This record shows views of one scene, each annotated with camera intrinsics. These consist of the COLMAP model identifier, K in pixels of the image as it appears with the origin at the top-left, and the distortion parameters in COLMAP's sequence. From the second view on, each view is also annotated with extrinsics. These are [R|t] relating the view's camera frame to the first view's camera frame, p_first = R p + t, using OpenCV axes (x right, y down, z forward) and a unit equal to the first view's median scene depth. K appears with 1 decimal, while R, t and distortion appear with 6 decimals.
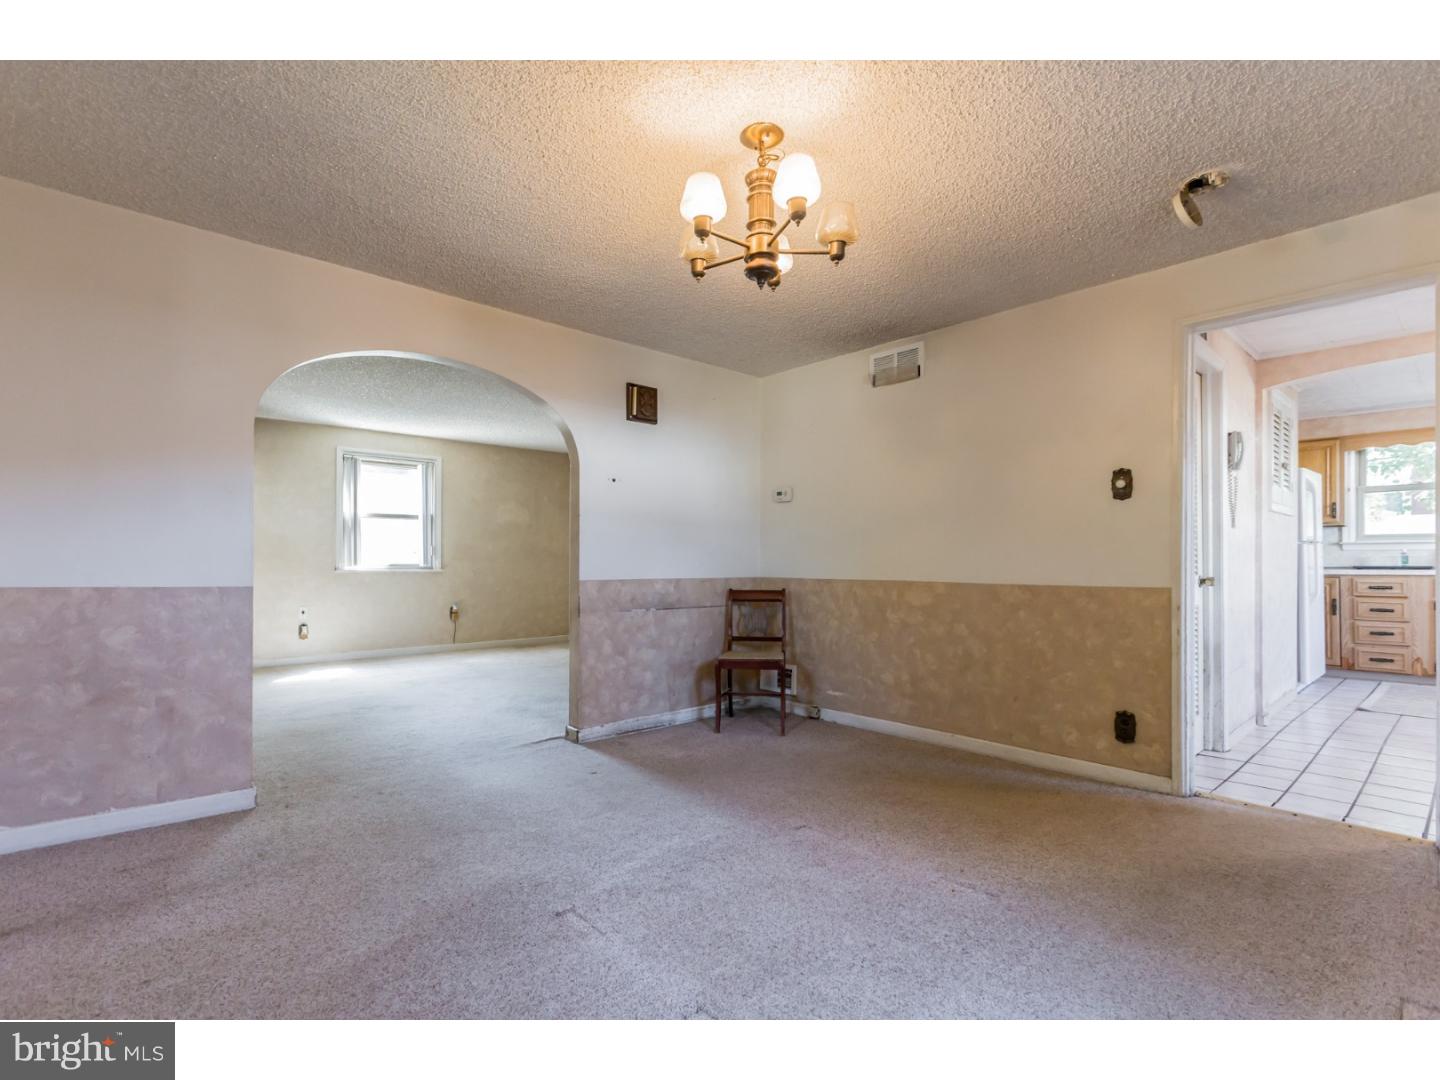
lens RADIAL K [[664.5, 0, 703.4], [0, 664.5, 544.8], [0, 0, 1]] dist [-0.002495, 0.000424]
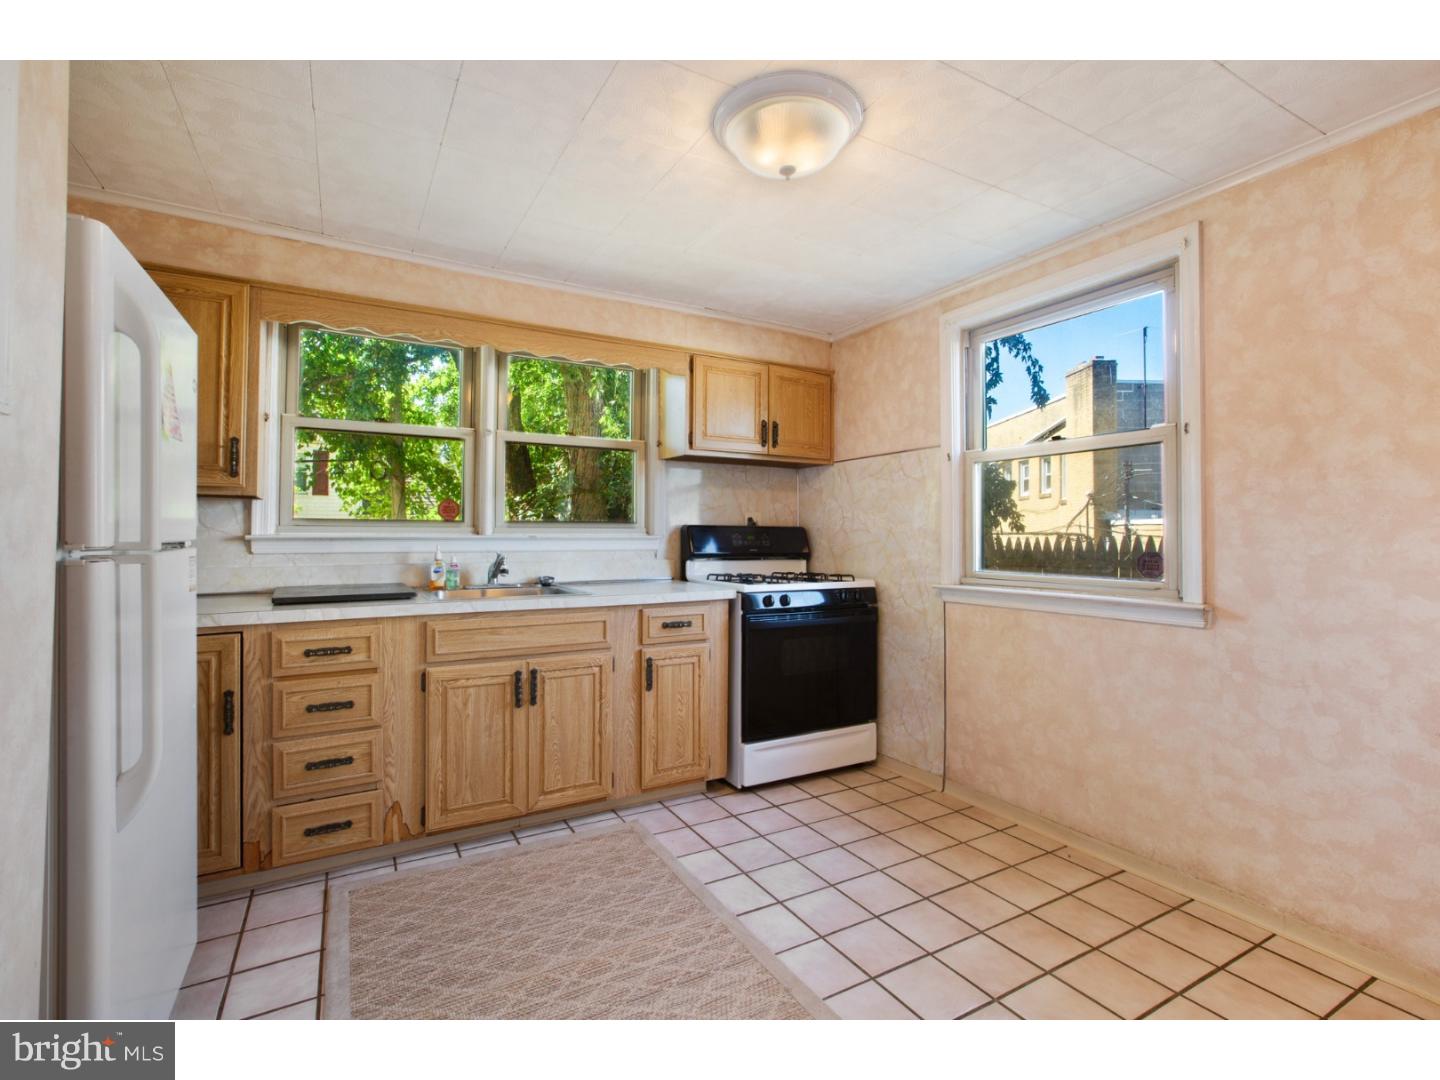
lens RADIAL K [[664.5, 0, 703.4], [0, 664.5, 544.8], [0, 0, 1]] dist [-0.002495, 0.000424]
pose [[0.210779, -0.011376, 0.977468, 0.654741], [-0.027847, 0.999457, 0.017637, -0.015384], [-0.977137, -0.030937, 0.210347, 0.674409]]
